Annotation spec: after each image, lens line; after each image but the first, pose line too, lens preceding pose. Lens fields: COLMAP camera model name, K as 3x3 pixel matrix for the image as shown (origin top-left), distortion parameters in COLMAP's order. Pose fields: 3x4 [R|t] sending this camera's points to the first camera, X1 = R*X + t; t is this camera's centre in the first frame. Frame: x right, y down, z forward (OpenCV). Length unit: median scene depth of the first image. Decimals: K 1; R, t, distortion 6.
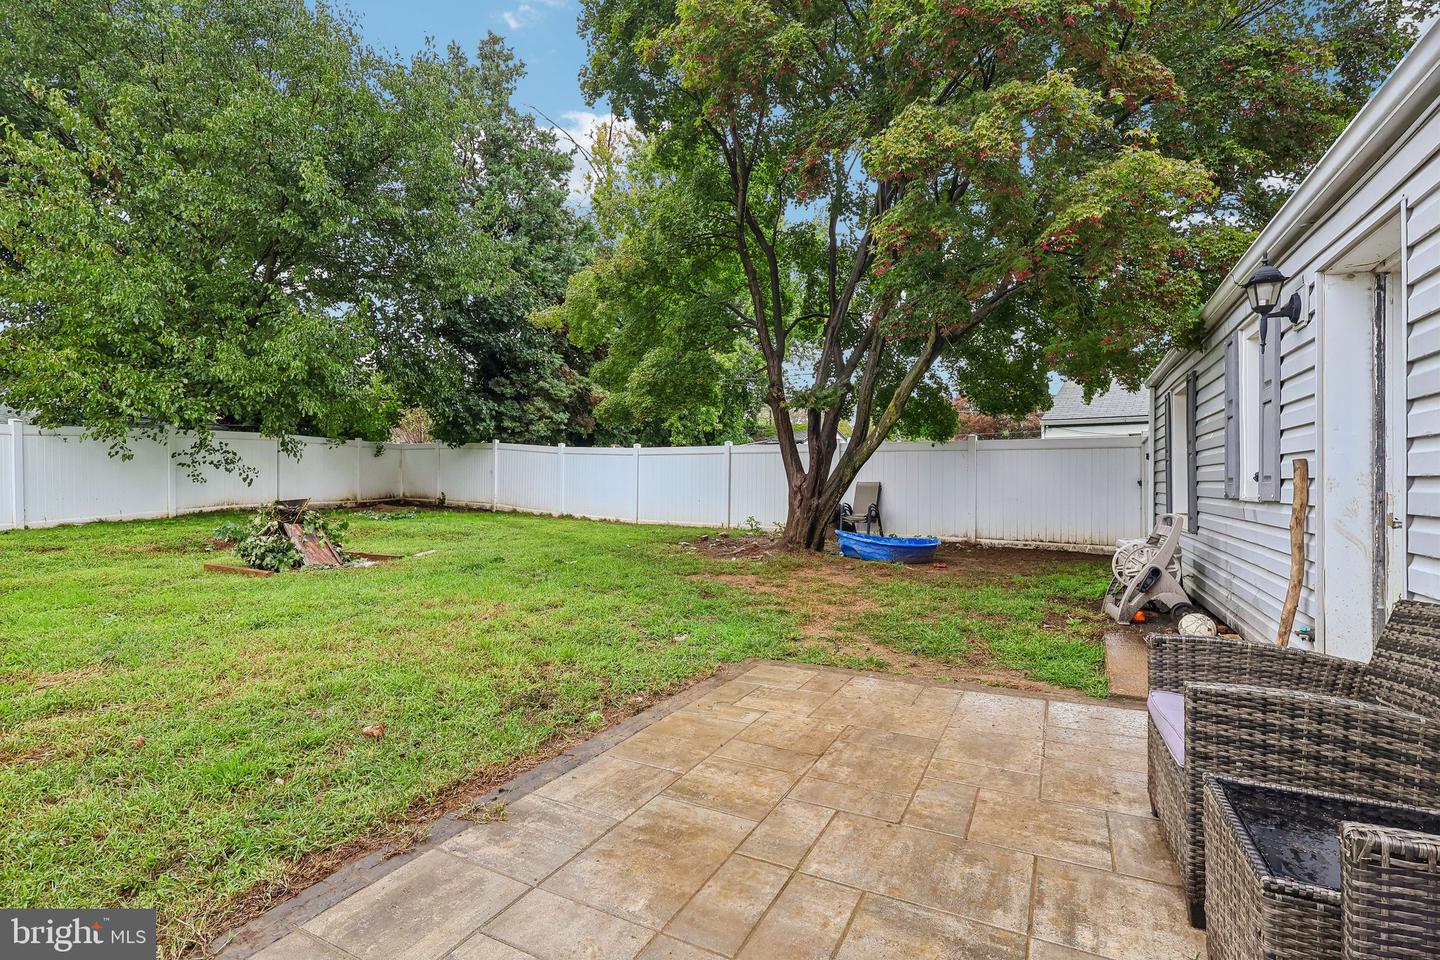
lens RADIAL K [[671.6, 0, 719.3], [0, 671.6, 486.6], [0, 0, 1]] dist [-0.000983, 0.001005]
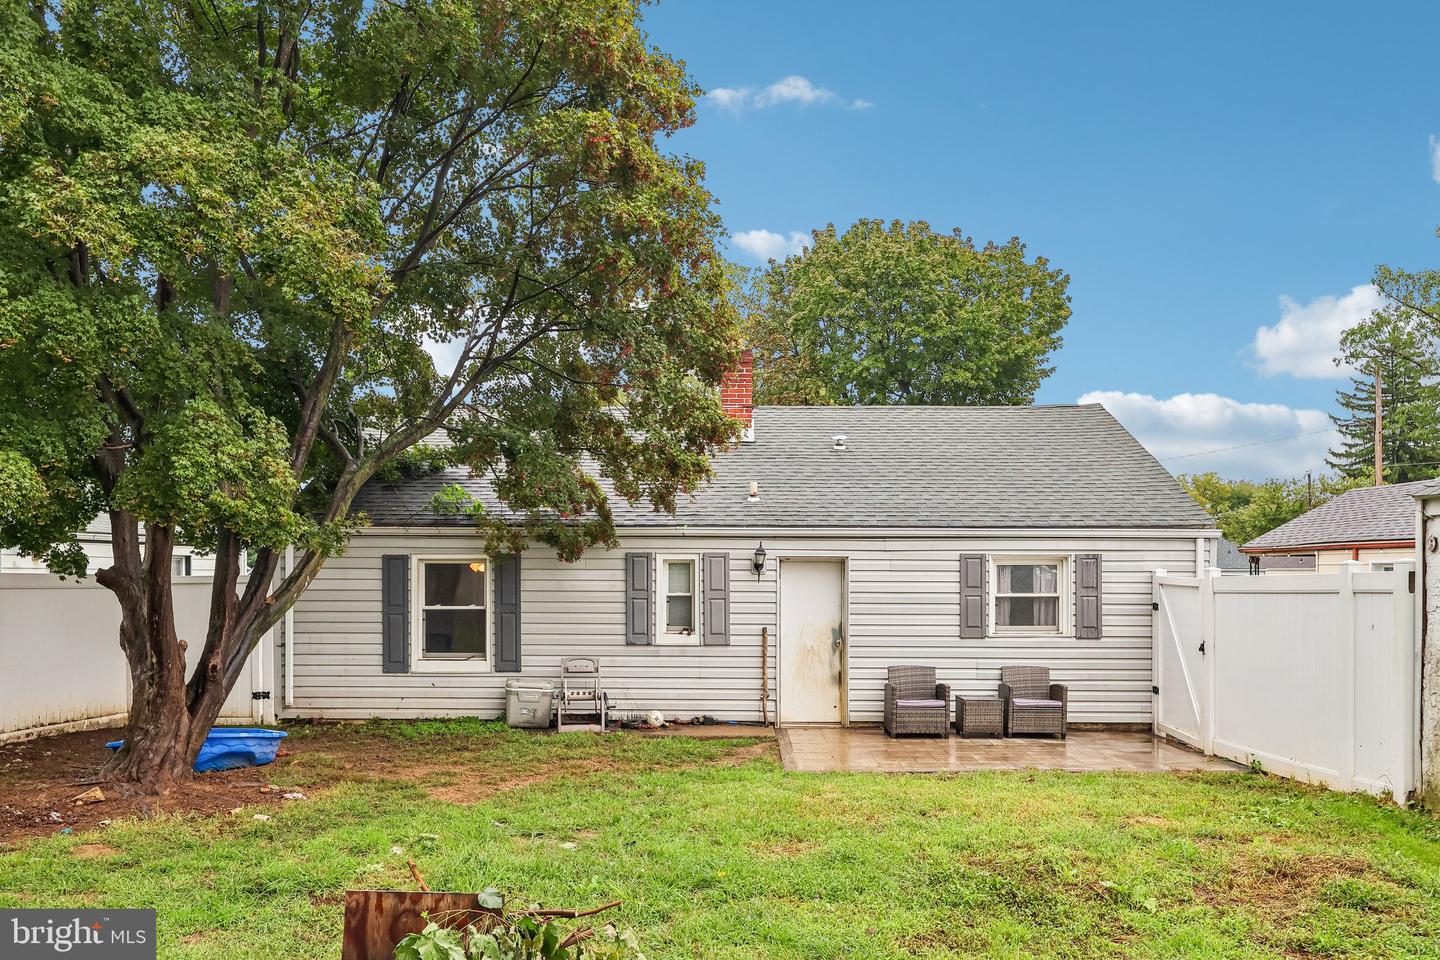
lens RADIAL K [[1182.2, 0, 719.1], [0, 1182.2, 576.9], [0, 0, 1]] dist [0.009443, -0.001086]
pose [[-0.448049, -0.006872, 0.893982, -3.070797], [-0.000730, 0.999973, 0.007321, -0.266225], [-0.894009, 0.002627, -0.448042, 3.192586]]
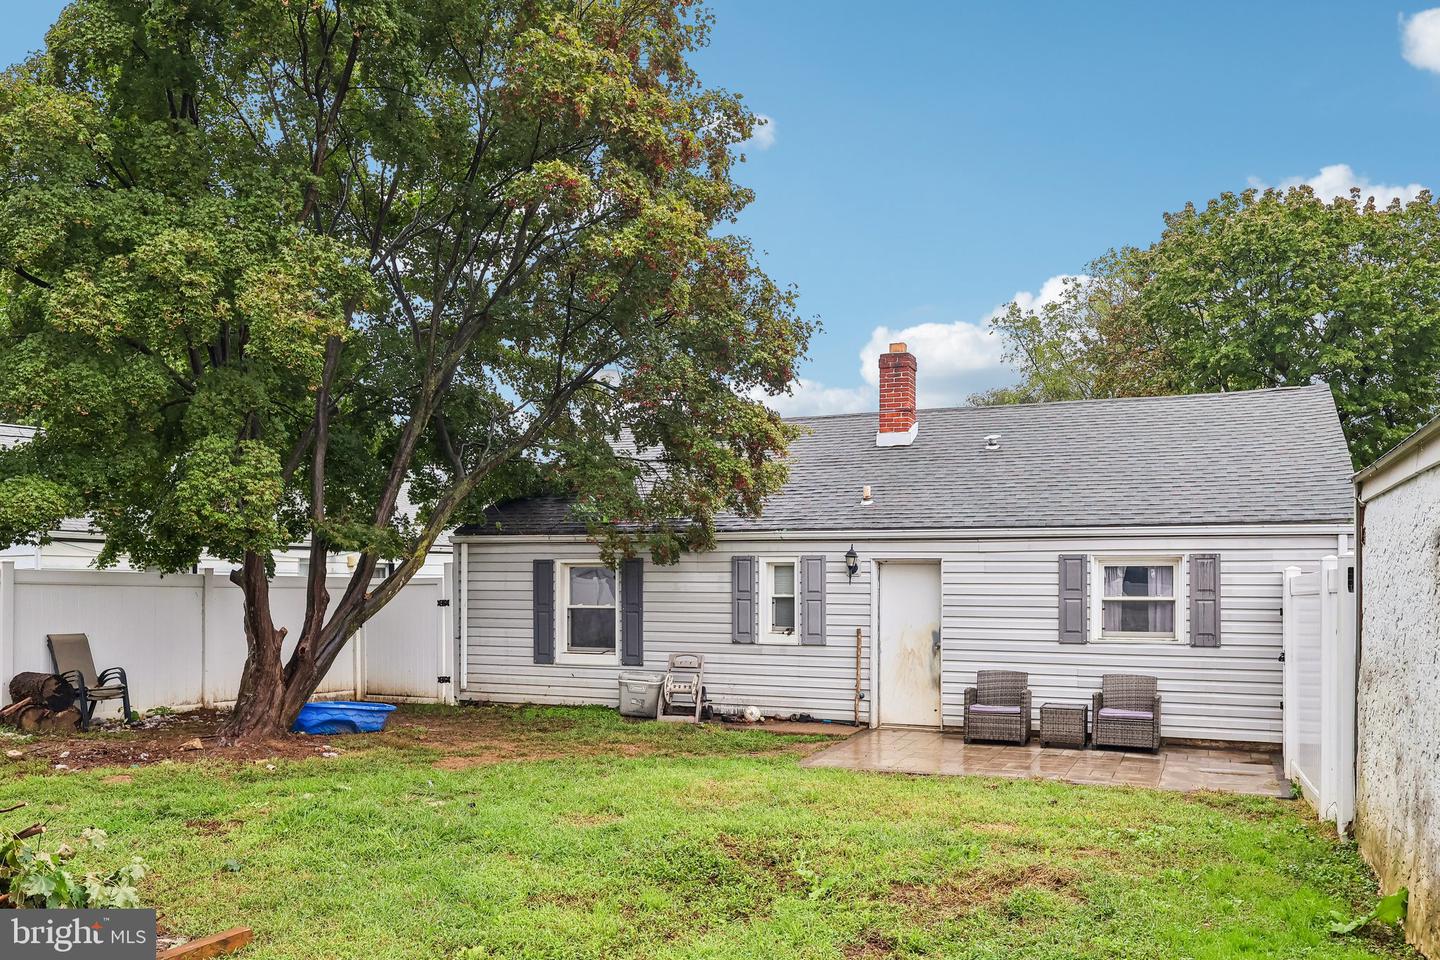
lens RADIAL K [[1182.2, 0, 707.5], [0, 1182.2, 577.8], [0, 0, 1]] dist [0.009443, -0.001086]
pose [[-0.069614, 0.000181, 0.997574, -3.643170], [0.000068, 1.000000, -0.000176, -0.236820], [-0.997574, 0.000056, -0.069614, 1.919639]]
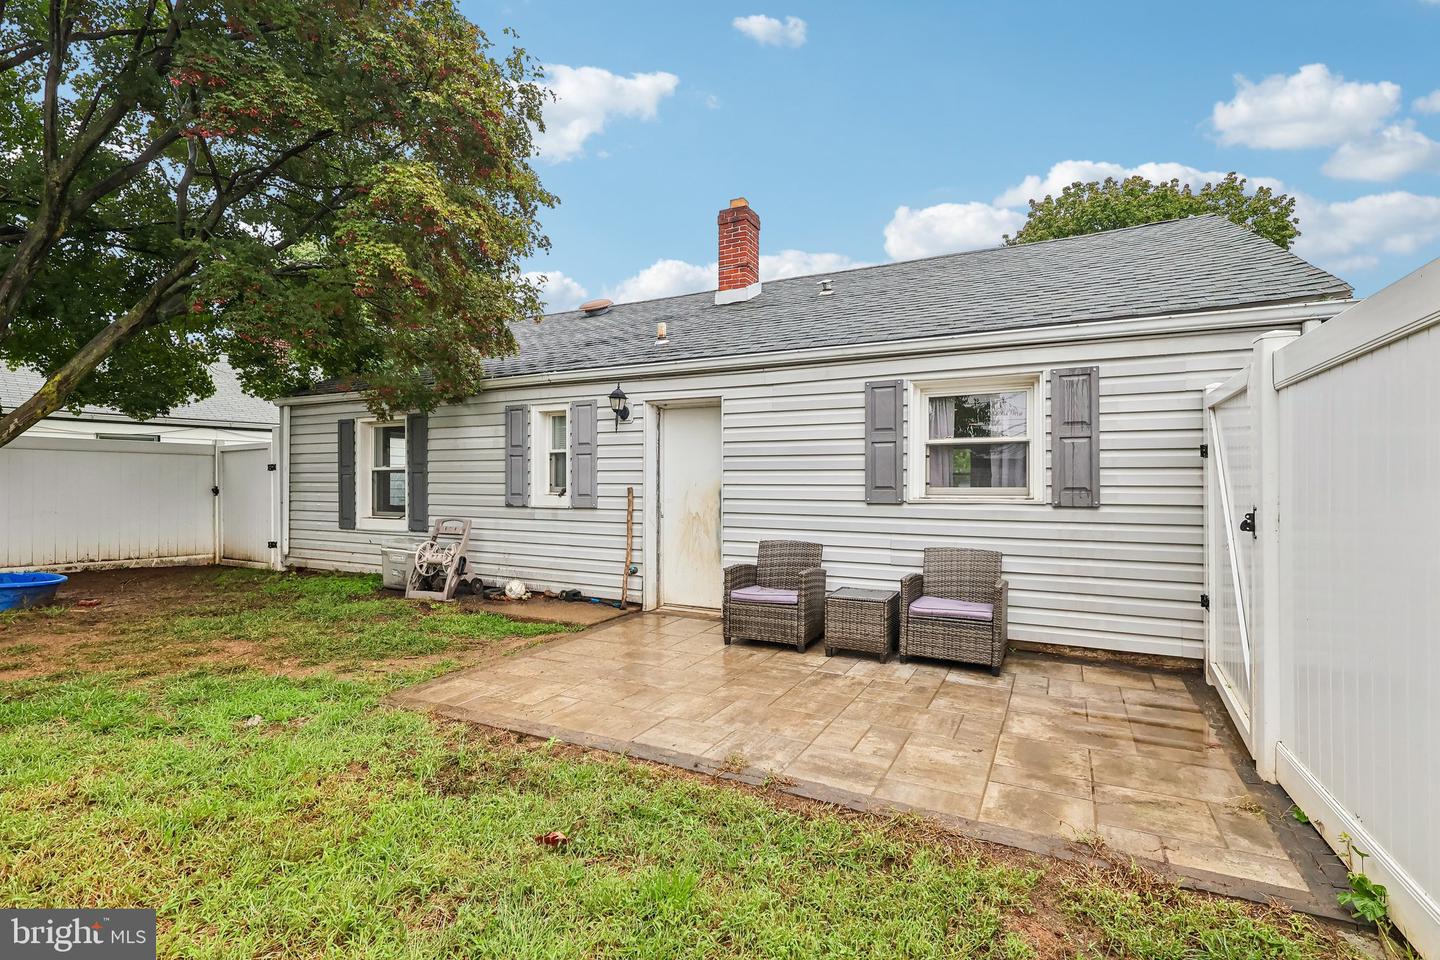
lens RADIAL K [[671.6, 0, 712.9], [0, 671.6, 478.4], [0, 0, 1]] dist [-0.000983, 0.001005]
pose [[0.008532, 0.000936, 0.999963, -1.229984], [0.002657, 0.999996, -0.000959, -0.067019], [-0.999960, 0.002665, 0.008529, 0.738357]]
